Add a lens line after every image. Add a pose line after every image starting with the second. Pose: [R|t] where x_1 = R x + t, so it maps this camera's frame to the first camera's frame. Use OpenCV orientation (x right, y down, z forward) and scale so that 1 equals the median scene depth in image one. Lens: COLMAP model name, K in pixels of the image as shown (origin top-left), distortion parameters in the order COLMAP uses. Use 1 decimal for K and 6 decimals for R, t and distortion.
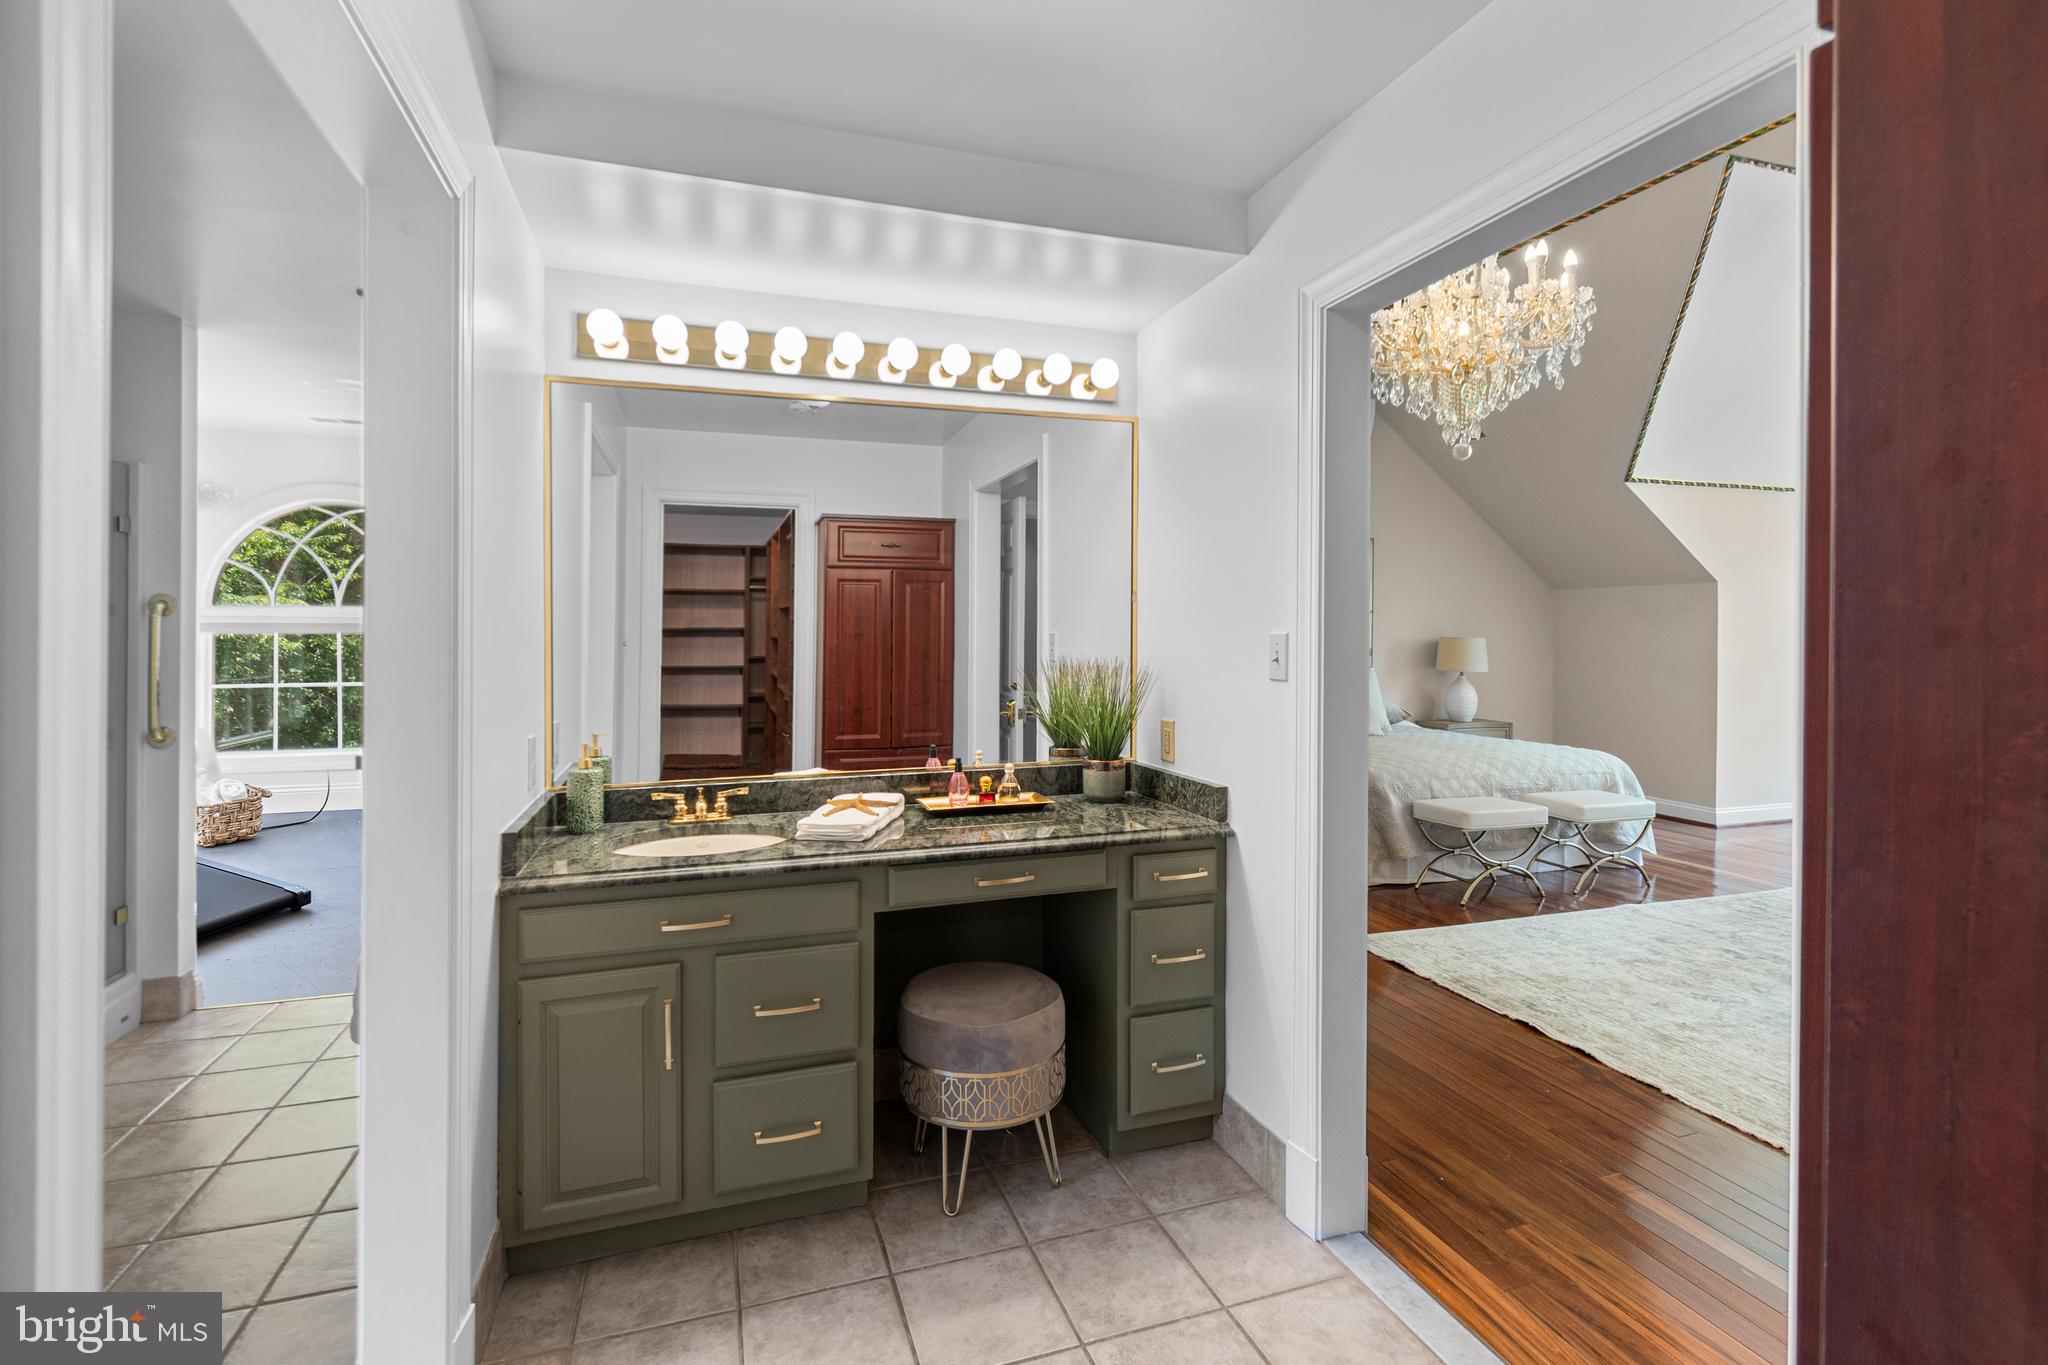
lens RADIAL K [[931.2, 0, 1018.6], [0, 931.2, 633.3], [0, 0, 1]] dist [0.015733, 0.000028]
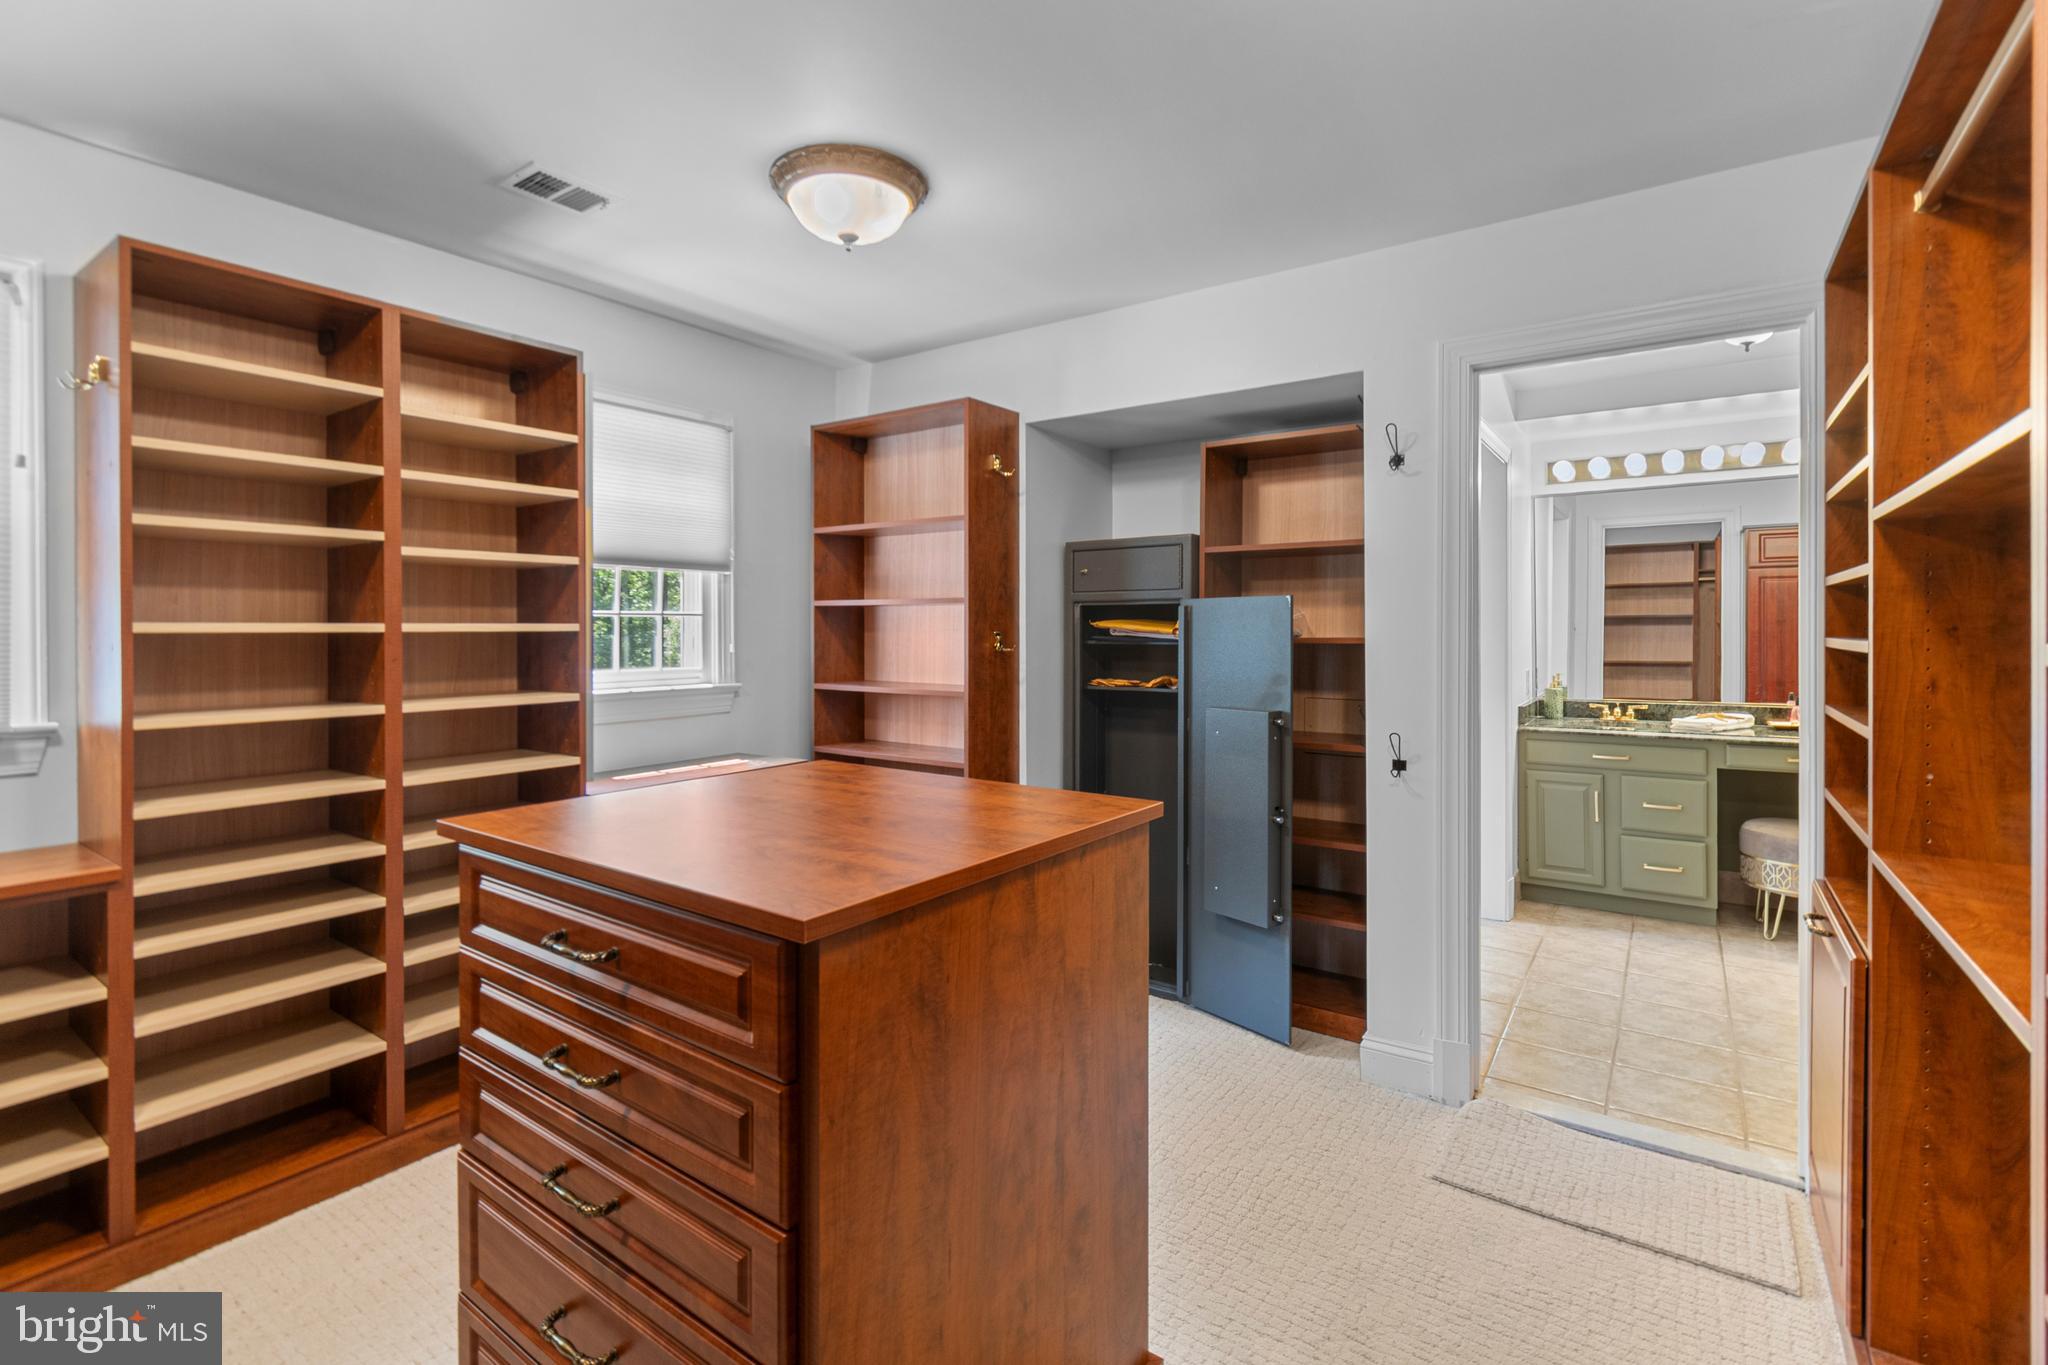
lens RADIAL K [[931.2, 0, 1018.6], [0, 931.2, 633.3], [0, 0, 1]] dist [0.015733, 0.000028]
pose [[0.589516, 0.000804, -0.807756, 0.487292], [0.009189, 0.999928, 0.007702, -0.001357], [0.807705, -0.011963, 0.589466, -1.121046]]
